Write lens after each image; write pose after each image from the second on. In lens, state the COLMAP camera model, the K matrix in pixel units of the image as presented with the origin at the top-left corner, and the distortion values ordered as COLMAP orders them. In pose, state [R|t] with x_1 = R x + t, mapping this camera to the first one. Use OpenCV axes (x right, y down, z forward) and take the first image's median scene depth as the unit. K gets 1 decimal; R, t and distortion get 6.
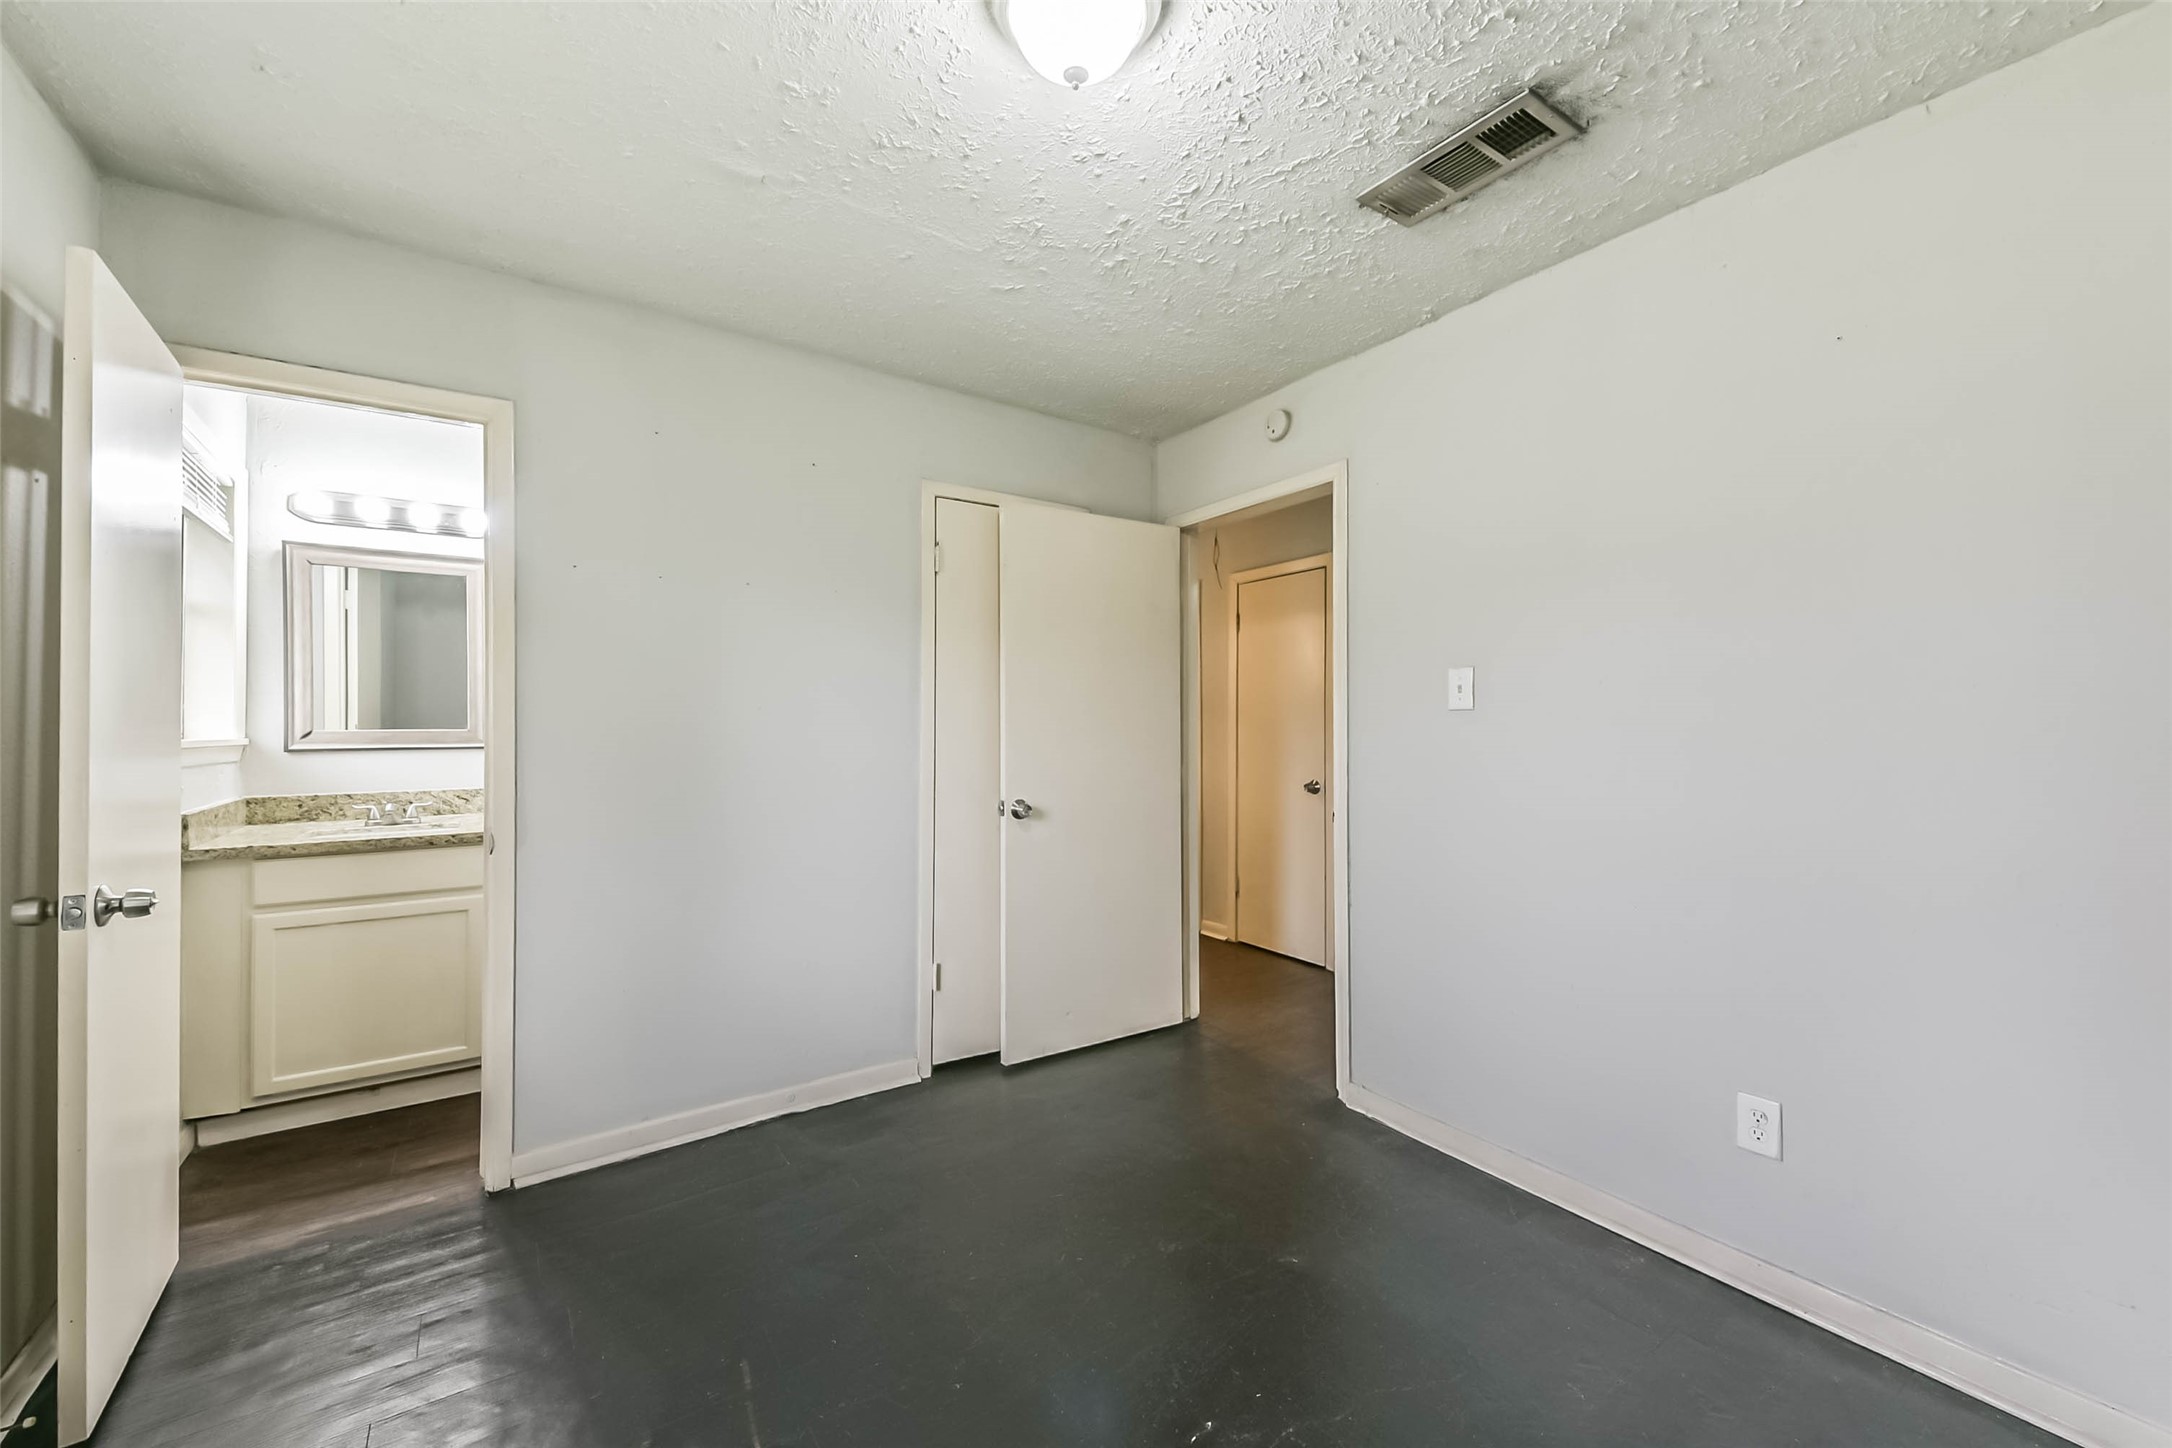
lens RADIAL K [[835.8, 0, 1086.0], [0, 835.8, 724.0], [0, 0, 1]] dist [-0.000157, -0.000107]
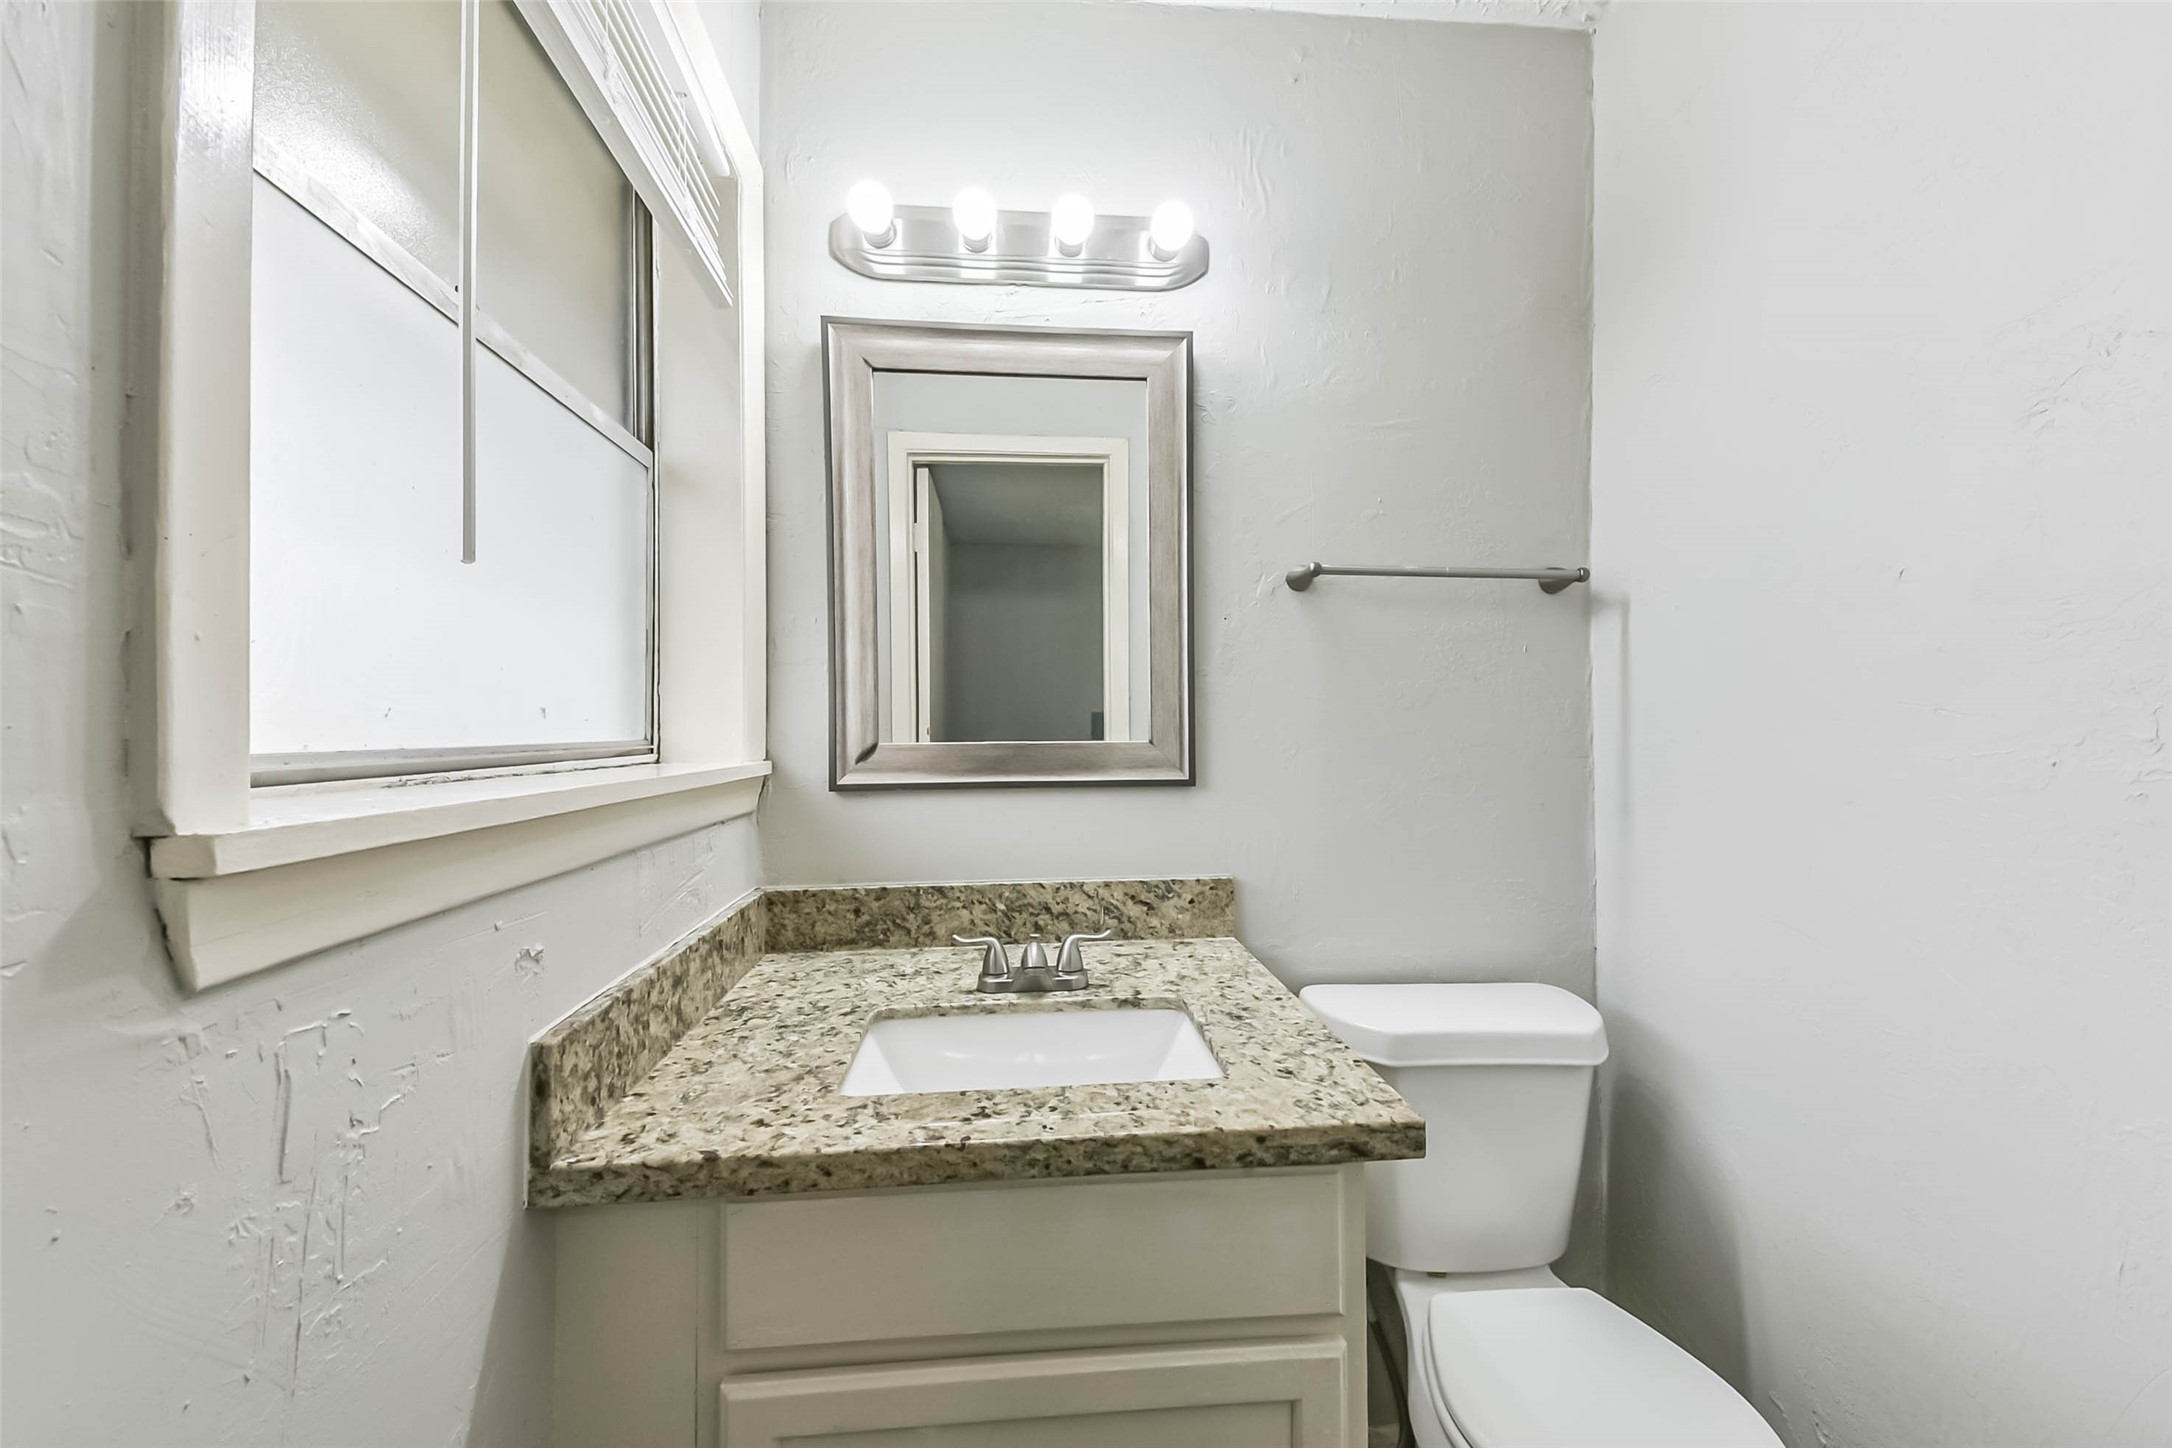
lens RADIAL K [[857.8, 0, 1085.6], [0, 857.8, 736.1], [0, 0, 1]] dist [0.033570, -0.013462]
pose [[0.872273, 0.002323, -0.489013, -0.612745], [0.002703, 0.999951, 0.009571, -0.000734], [0.489011, -0.009671, 0.872224, 0.663621]]
